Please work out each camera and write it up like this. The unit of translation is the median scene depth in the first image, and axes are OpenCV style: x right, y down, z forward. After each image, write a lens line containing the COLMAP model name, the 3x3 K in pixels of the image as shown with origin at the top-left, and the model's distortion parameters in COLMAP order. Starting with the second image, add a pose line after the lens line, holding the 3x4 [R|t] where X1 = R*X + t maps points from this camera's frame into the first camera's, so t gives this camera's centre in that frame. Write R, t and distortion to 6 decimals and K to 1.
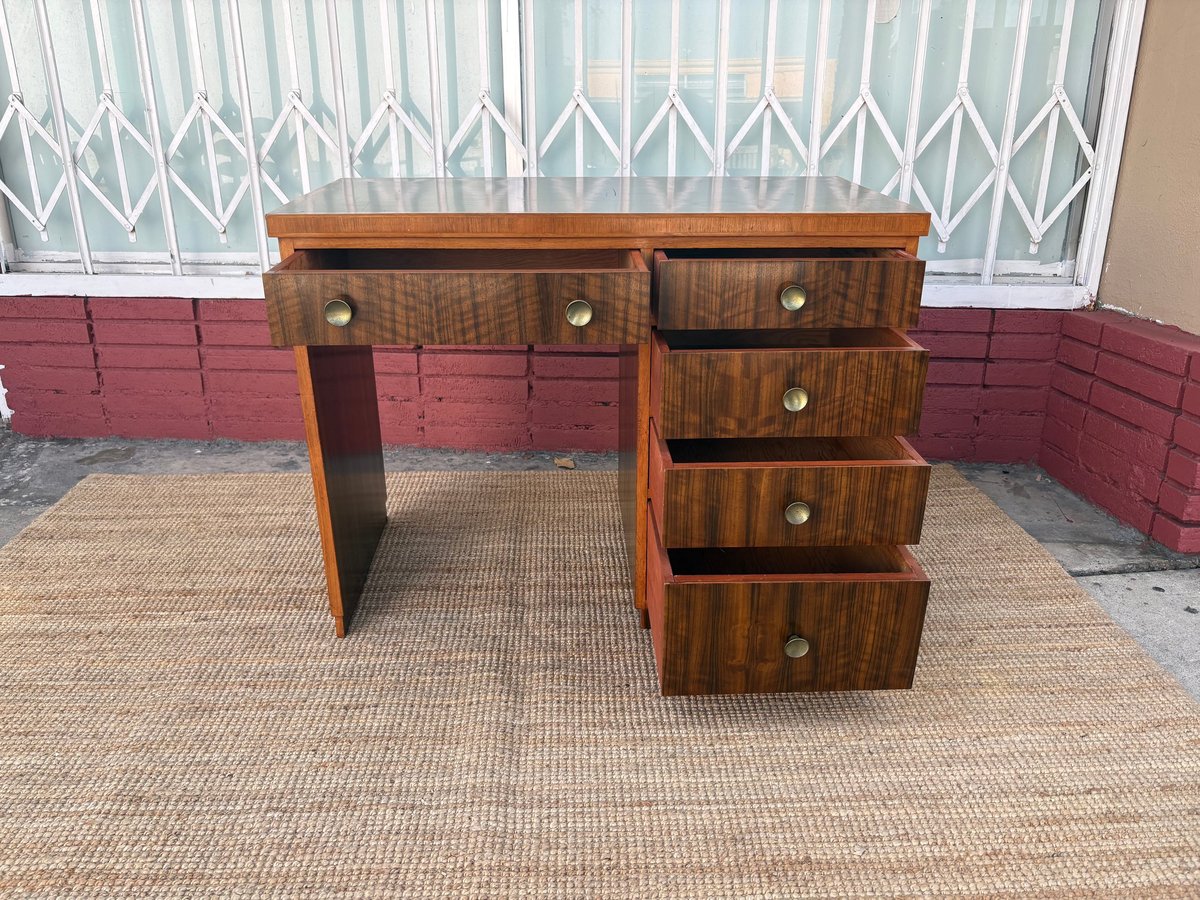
lens RADIAL K [[893.4, 0, 600.0], [0, 893.4, 450.0], [0, 0, 1]] dist [0.044891, -0.007736]
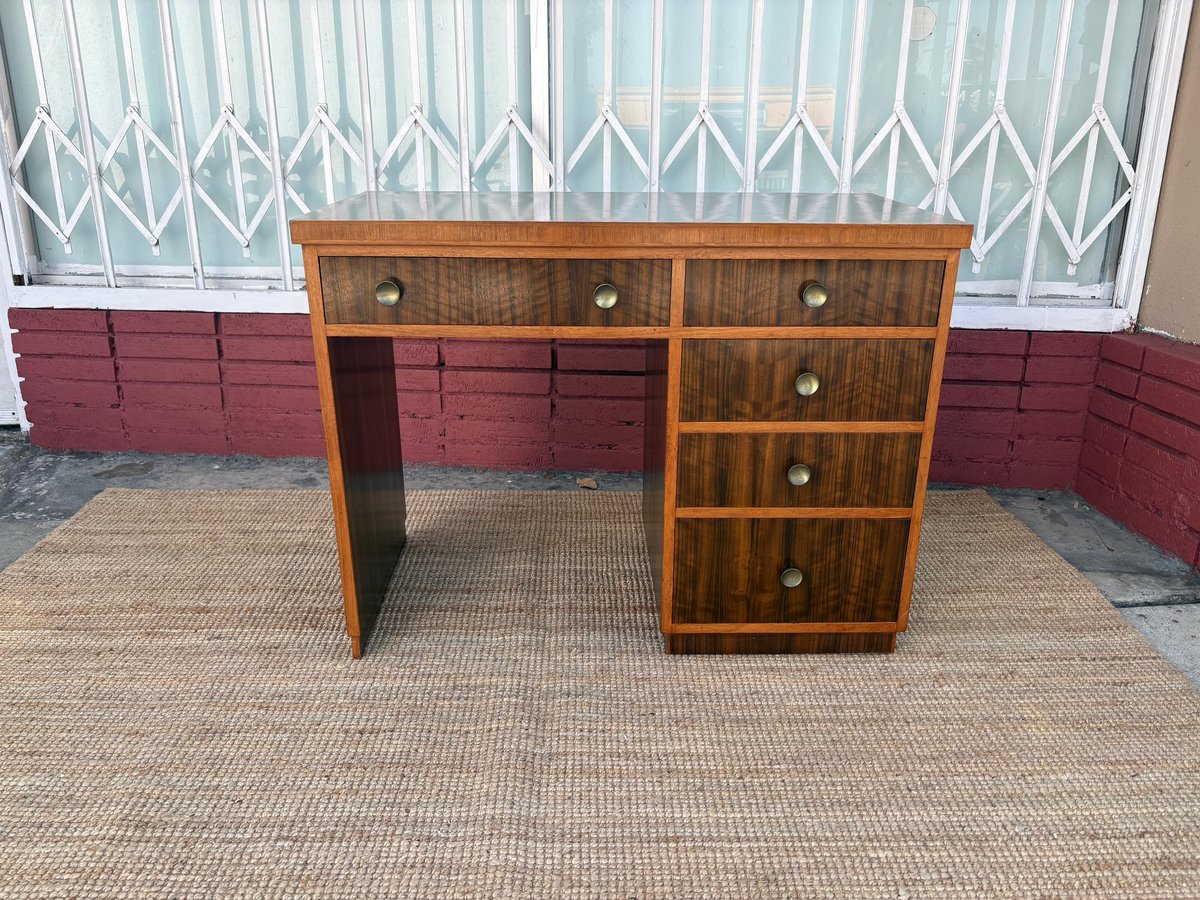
lens RADIAL K [[893.9, 0, 605.6], [0, 893.9, 454.1], [0, 0, 1]] dist [0.040266, -0.004283]
pose [[0.999824, 0.012785, -0.013717, -0.009192], [-0.013087, 0.999669, -0.022168, 0.005632], [0.013429, 0.022344, 0.999660, 0.028092]]
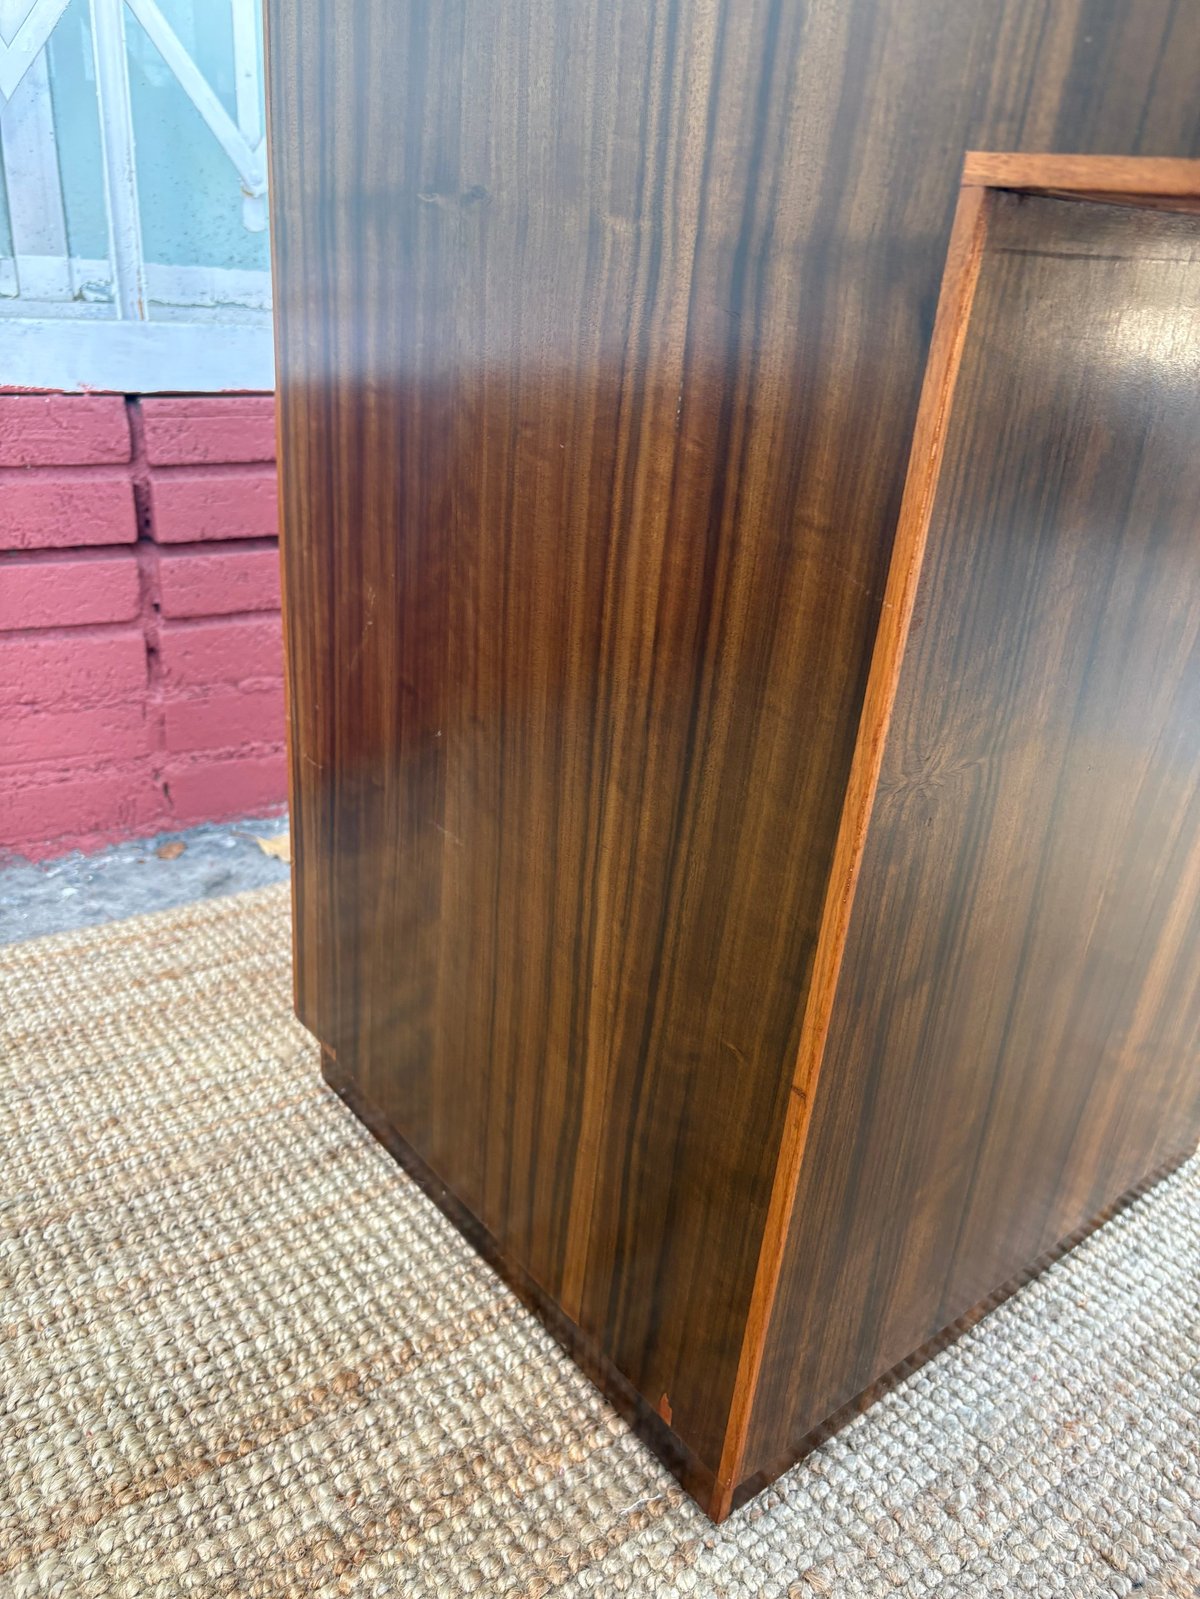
lens RADIAL K [[1211.0, 0, 599.4], [0, 1211.0, 867.2], [0, 0, 1]] dist [0.053882, -0.059073]
pose [[0.826833, -0.207683, 0.522699, -0.280480], [0.134672, 0.975400, 0.174523, -0.068027], [-0.546086, -0.073908, 0.834462, 0.728704]]
